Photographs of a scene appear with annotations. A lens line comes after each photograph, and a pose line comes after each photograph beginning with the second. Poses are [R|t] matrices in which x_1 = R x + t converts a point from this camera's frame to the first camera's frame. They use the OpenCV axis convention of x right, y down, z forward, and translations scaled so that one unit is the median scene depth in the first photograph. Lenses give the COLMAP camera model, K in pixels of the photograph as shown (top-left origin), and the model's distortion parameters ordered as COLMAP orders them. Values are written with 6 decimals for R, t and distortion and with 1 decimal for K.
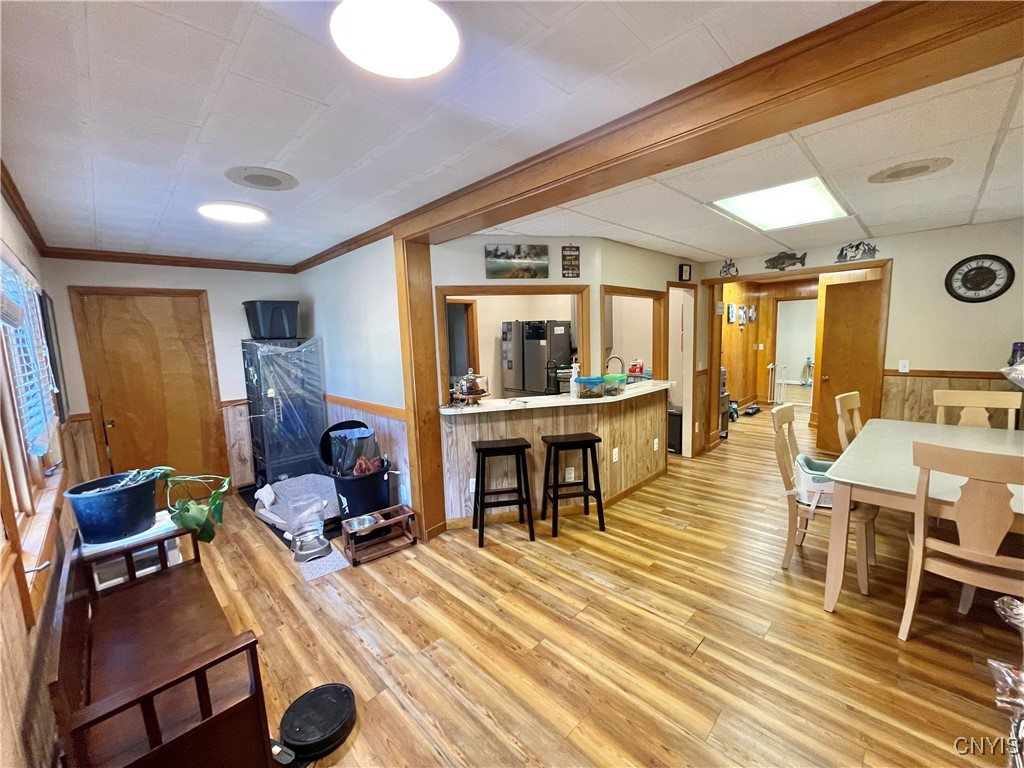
lens RADIAL K [[413.2, 0, 511.4], [0, 413.2, 386.9], [0, 0, 1]] dist [-0.009546, 0.003025]
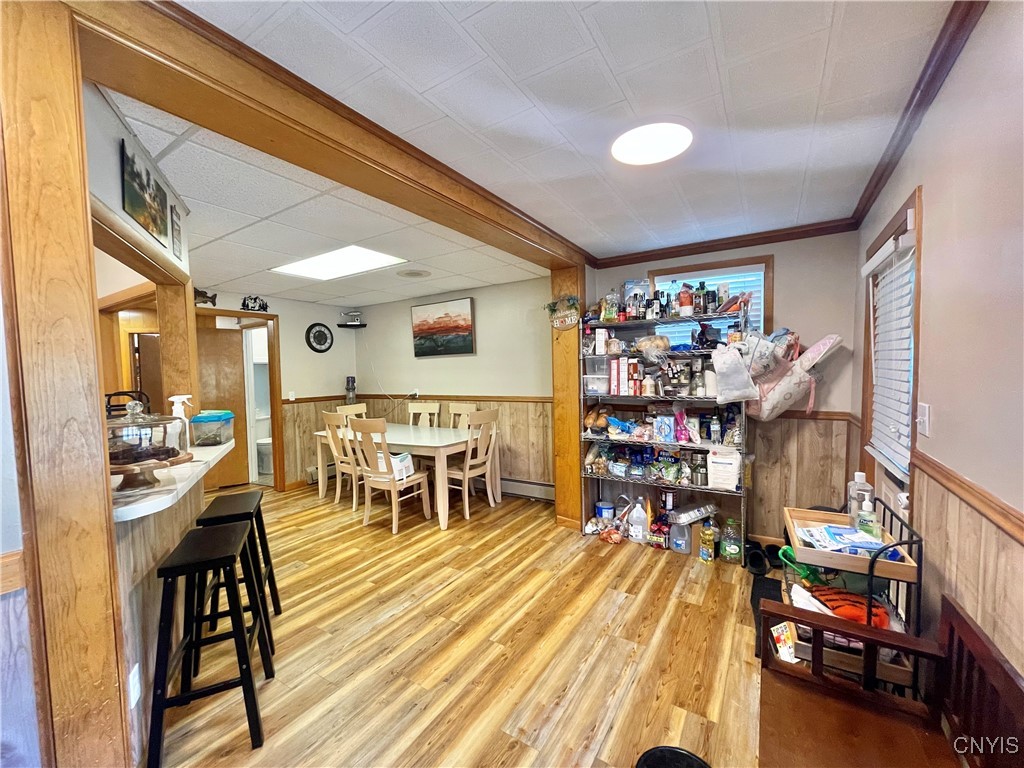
lens RADIAL K [[413.2, 0, 508.1], [0, 413.2, 385.7], [0, 0, 1]] dist [-0.009546, 0.003025]
pose [[-0.216308, 0.007389, 0.976297, -0.824921], [0.153253, 0.987832, 0.026478, -0.017668], [-0.964222, 0.155347, -0.214808, 0.968724]]
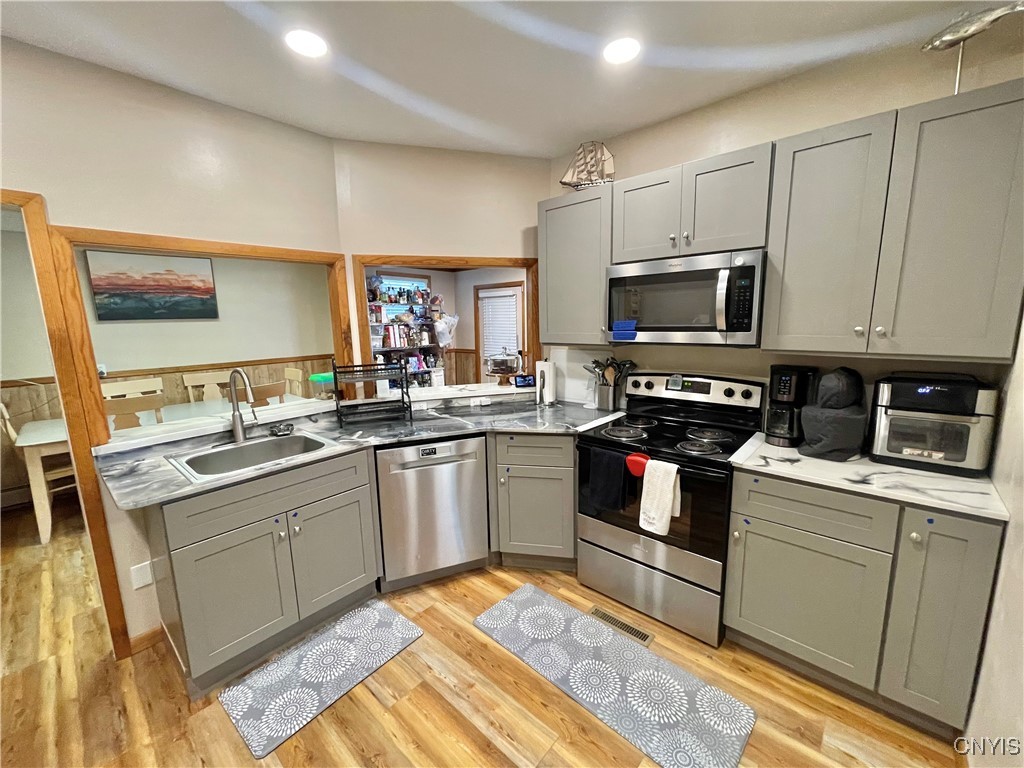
lens RADIAL K [[413.2, 0, 512.4], [0, 413.2, 385.9], [0, 0, 1]] dist [-0.009546, 0.003025]
pose [[-0.996156, 0.068670, -0.054381, -0.077699], [0.050384, 0.957033, 0.285570, -0.319439], [0.071654, 0.281732, -0.956814, 2.669789]]
